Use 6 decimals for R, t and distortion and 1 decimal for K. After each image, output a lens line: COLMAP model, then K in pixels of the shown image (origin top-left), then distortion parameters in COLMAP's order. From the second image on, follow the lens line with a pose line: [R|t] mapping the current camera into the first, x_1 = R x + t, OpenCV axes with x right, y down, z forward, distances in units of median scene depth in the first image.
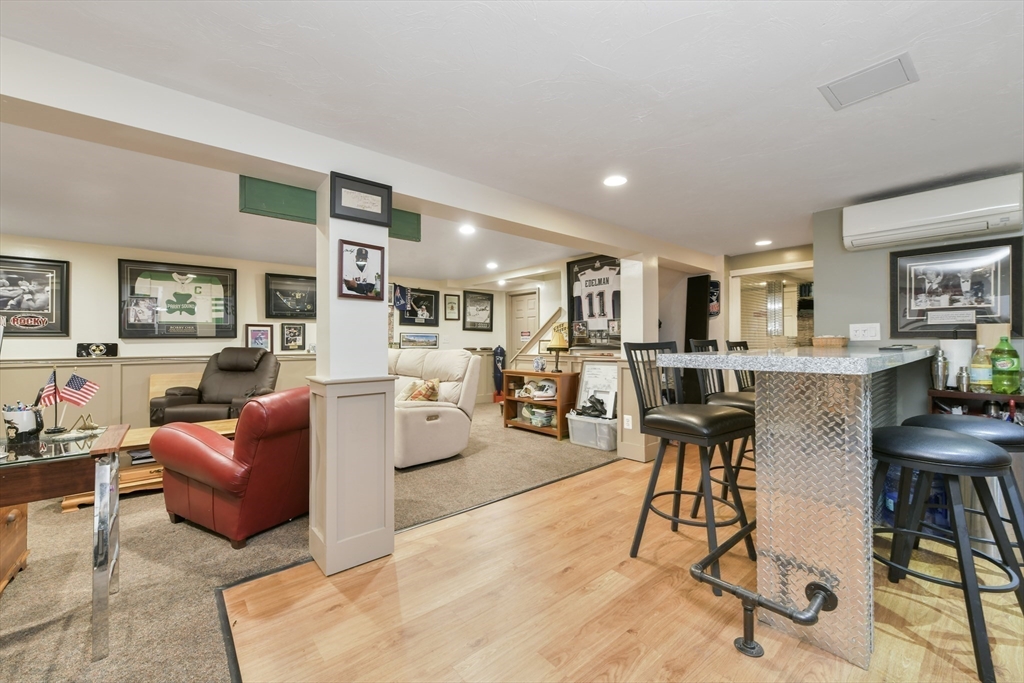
lens RADIAL K [[407.8, 0, 516.9], [0, 407.8, 339.8], [0, 0, 1]] dist [0.000723, 0.000084]
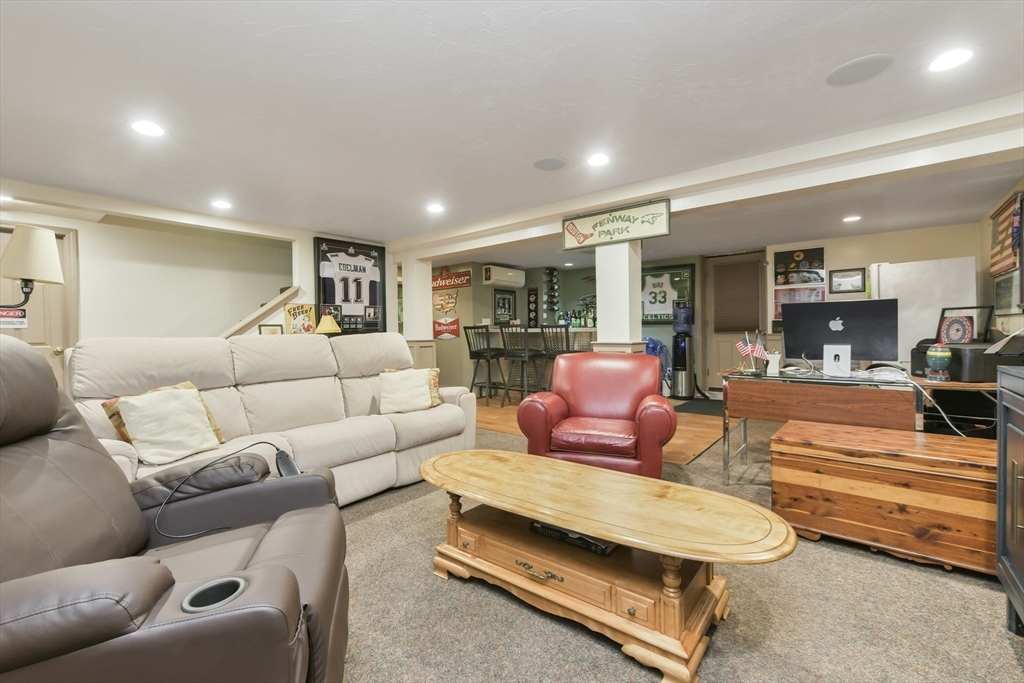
lens RADIAL K [[428.6, 0, 516.2], [0, 428.6, 336.8], [0, 0, 1]] dist [-0.000326, -0.000077]
pose [[-0.165353, -0.008105, 0.986201, -0.928764], [0.009786, 0.999904, 0.009858, 0.023369], [-0.986186, 0.011281, -0.165257, 0.778667]]
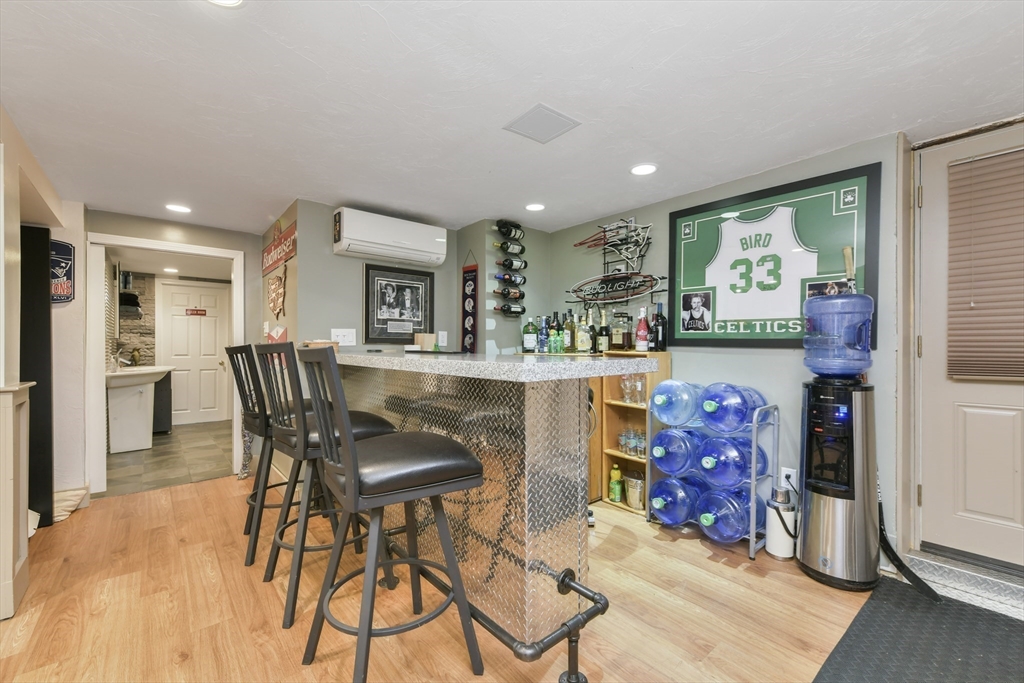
lens RADIAL K [[428.6, 0, 512.3], [0, 428.6, 347.4], [0, 0, 1]] dist [-0.000326, -0.000077]
pose [[0.017057, 0.002534, 0.999851, -0.123222], [-0.006255, 0.999977, -0.002427, 0.003700], [-0.999835, -0.006213, 0.017072, 0.361820]]
